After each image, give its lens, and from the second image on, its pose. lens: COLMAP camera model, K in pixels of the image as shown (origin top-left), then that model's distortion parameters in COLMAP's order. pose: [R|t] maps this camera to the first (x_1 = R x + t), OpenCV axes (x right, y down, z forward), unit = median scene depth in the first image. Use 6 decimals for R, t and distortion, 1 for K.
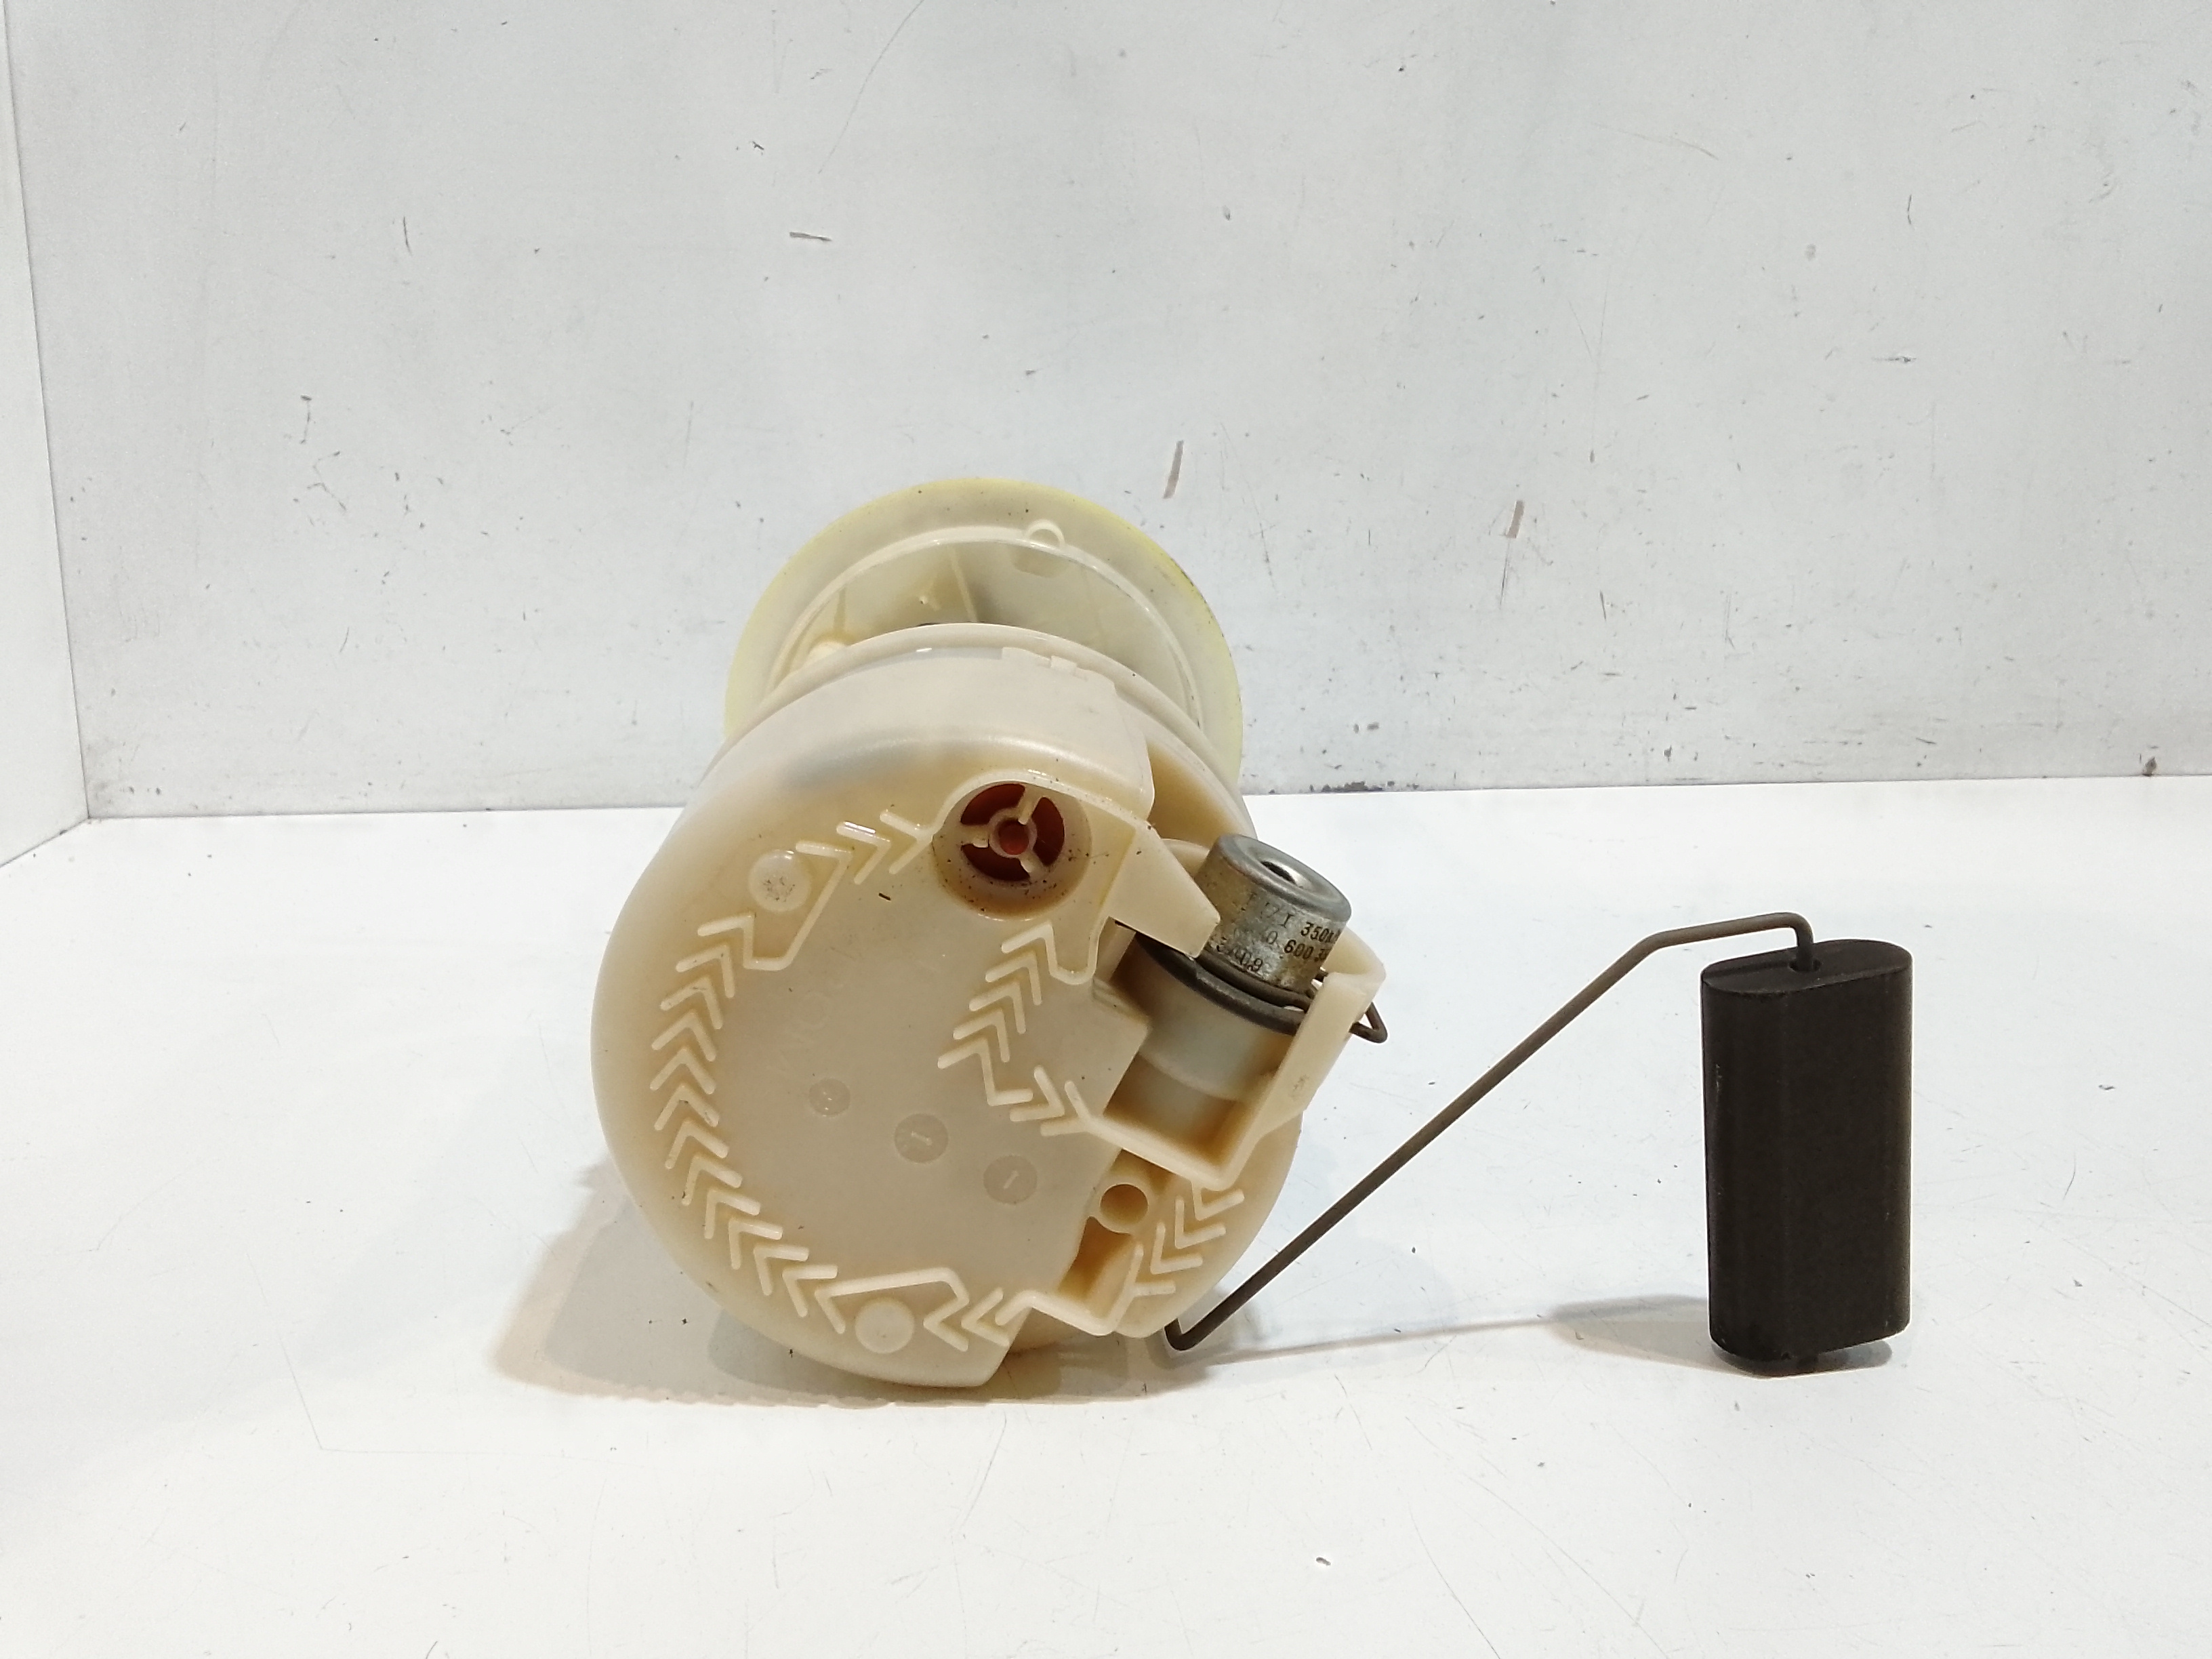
lens RADIAL K [[1762.1, 0, 1123.9], [0, 1762.1, 816.6], [0, 0, 1]] dist [0.049090, -0.080736]
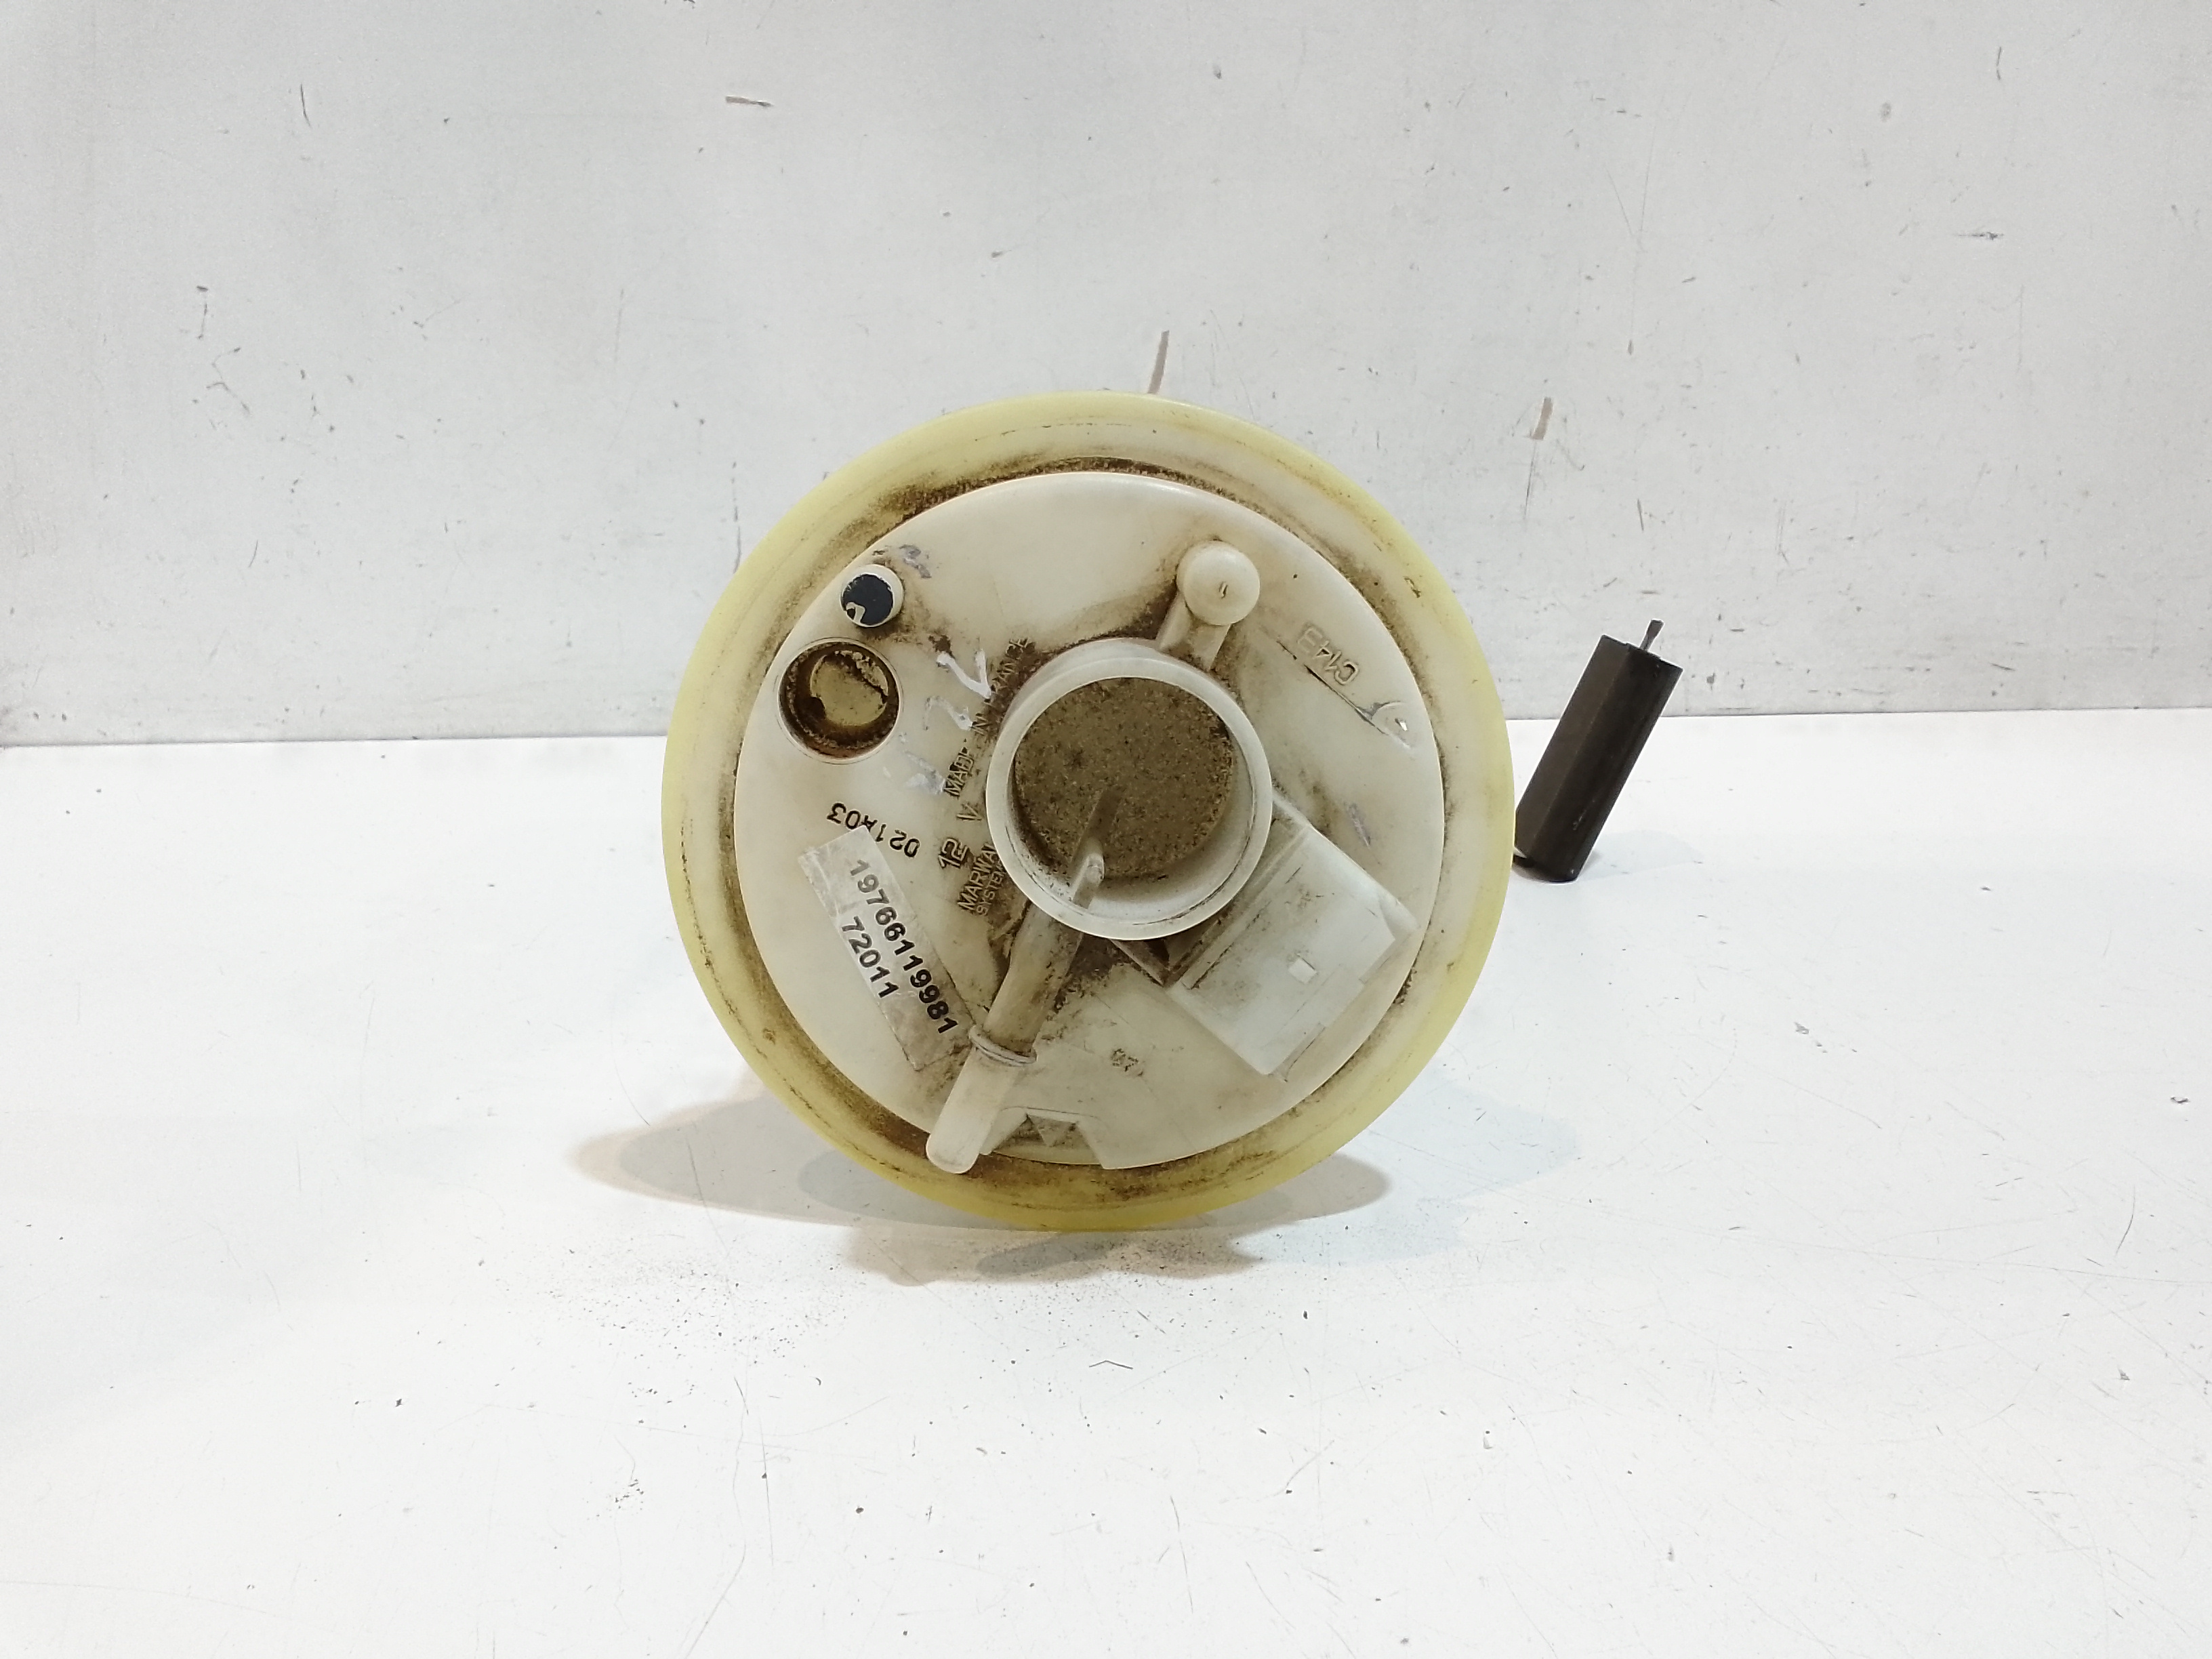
lens RADIAL K [[1750.5, 0, 1127.2], [0, 1750.5, 830.8], [0, 0, 1]] dist [0.058781, -0.104012]
pose [[0.998930, 0.007224, -0.045673, 0.053946], [-0.004638, 0.998393, 0.056475, -0.008906], [0.046008, -0.056203, 0.997359, 0.088684]]
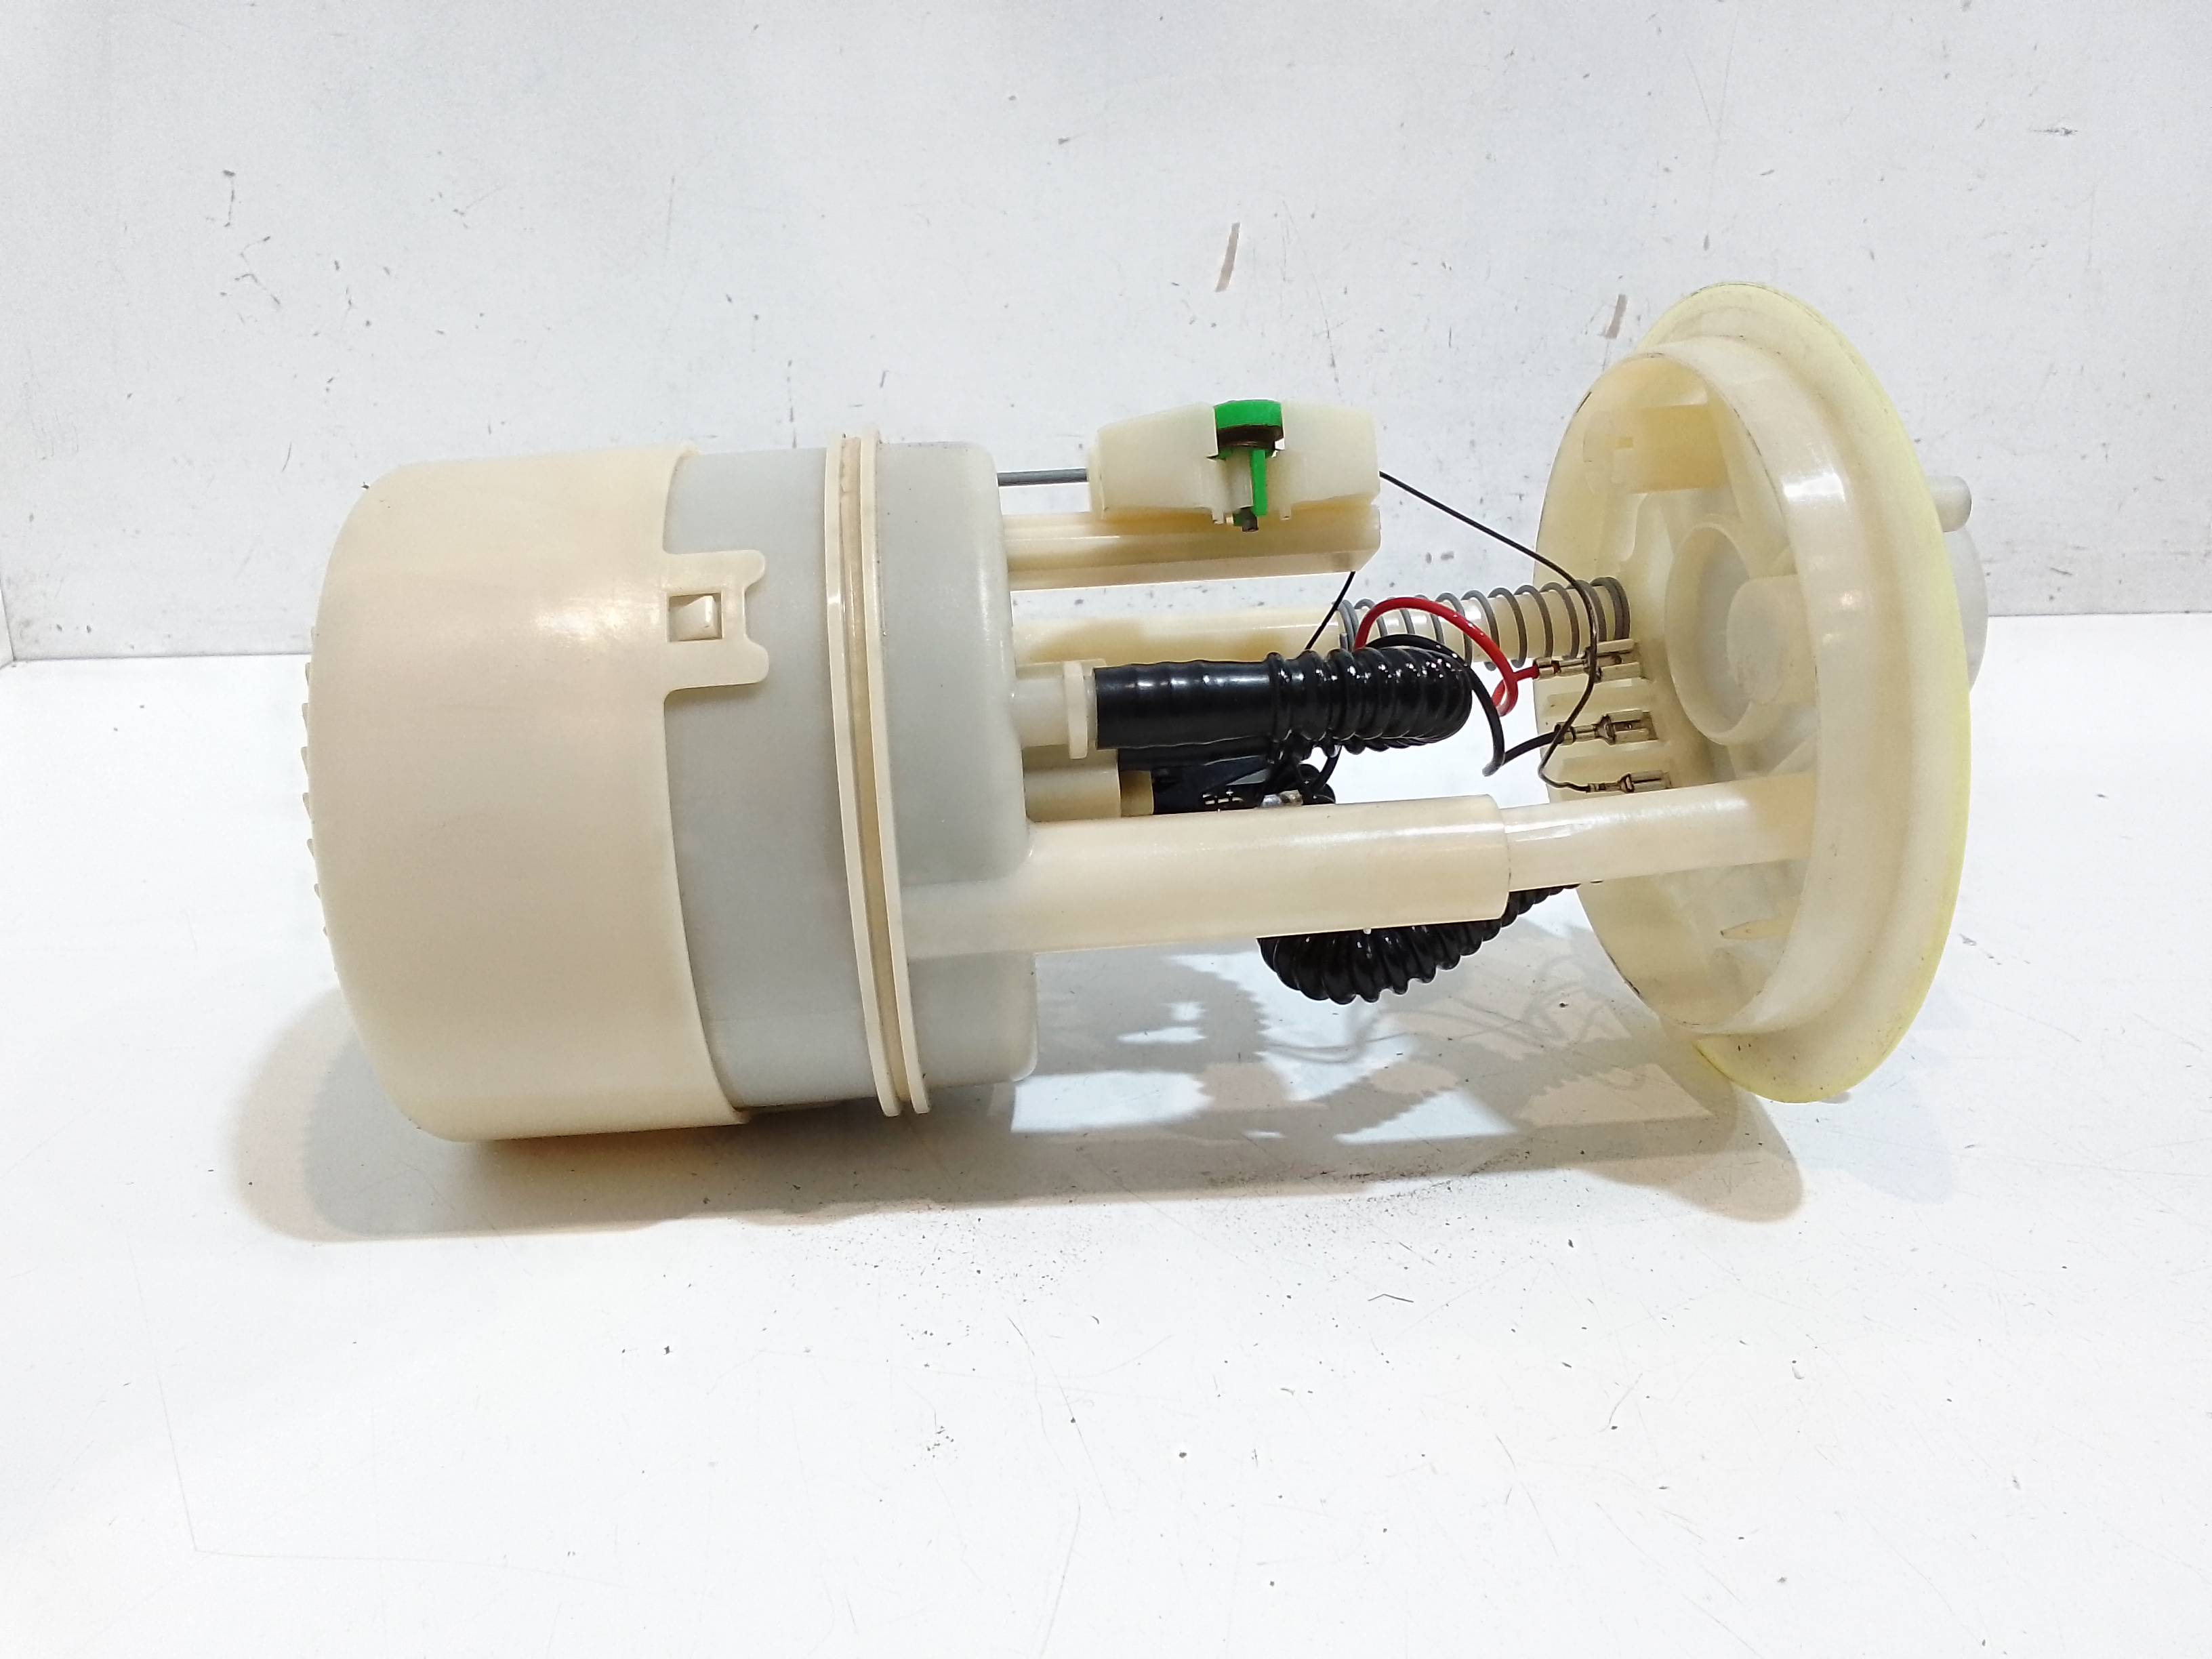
lens RADIAL K [[1750.5, 0, 1130.7], [0, 1750.5, 831.0], [0, 0, 1]] dist [0.058781, -0.104012]
pose [[0.999969, 0.001782, -0.007682, -0.012419], [-0.000935, 0.994056, 0.108866, -0.009703], [0.007830, -0.108855, 0.994027, 0.103247]]
